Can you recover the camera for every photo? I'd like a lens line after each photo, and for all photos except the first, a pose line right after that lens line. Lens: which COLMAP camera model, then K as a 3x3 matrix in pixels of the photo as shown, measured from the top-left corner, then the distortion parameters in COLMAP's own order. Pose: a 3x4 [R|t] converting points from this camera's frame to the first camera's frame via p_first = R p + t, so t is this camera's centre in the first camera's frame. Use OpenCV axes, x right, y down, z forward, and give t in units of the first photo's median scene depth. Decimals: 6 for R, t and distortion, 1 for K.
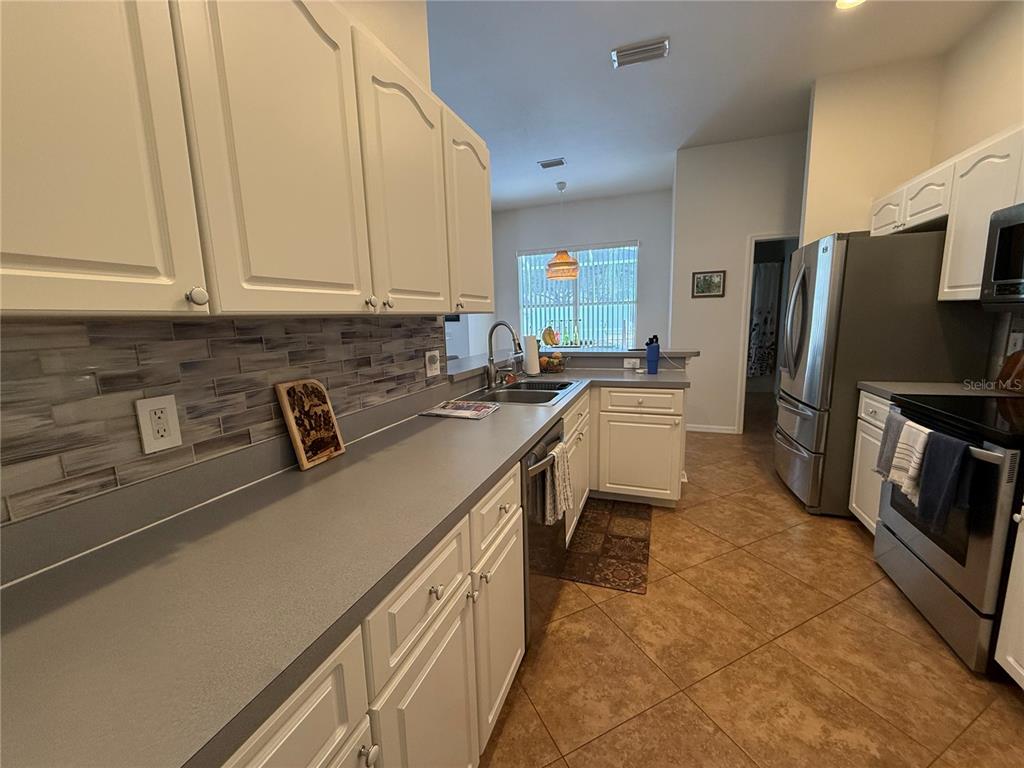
lens RADIAL K [[409.1, 0, 508.3], [0, 409.1, 383.4], [0, 0, 1]] dist [0.000852, -0.000175]
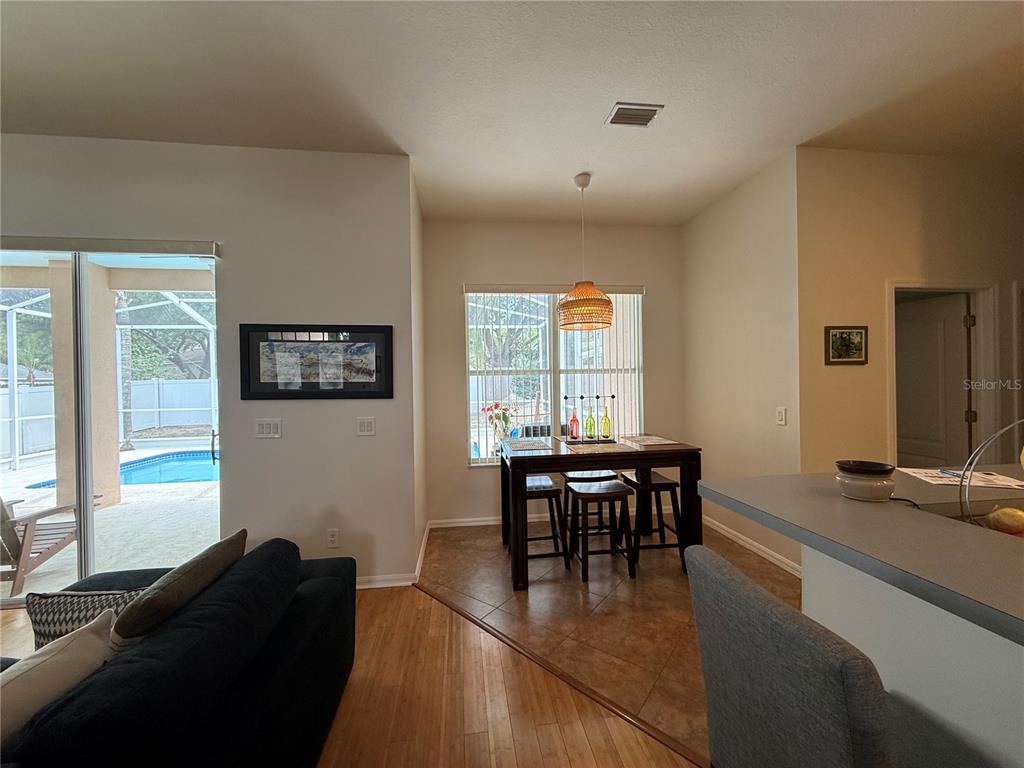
lens RADIAL K [[409.1, 0, 512.3], [0, 409.1, 385.7], [0, 0, 1]] dist [0.000852, -0.000175]
pose [[0.896588, 0.013237, 0.442668, -0.280958], [0.058905, 0.987108, -0.148825, -0.111114], [-0.438931, 0.159510, 0.884249, 0.660974]]
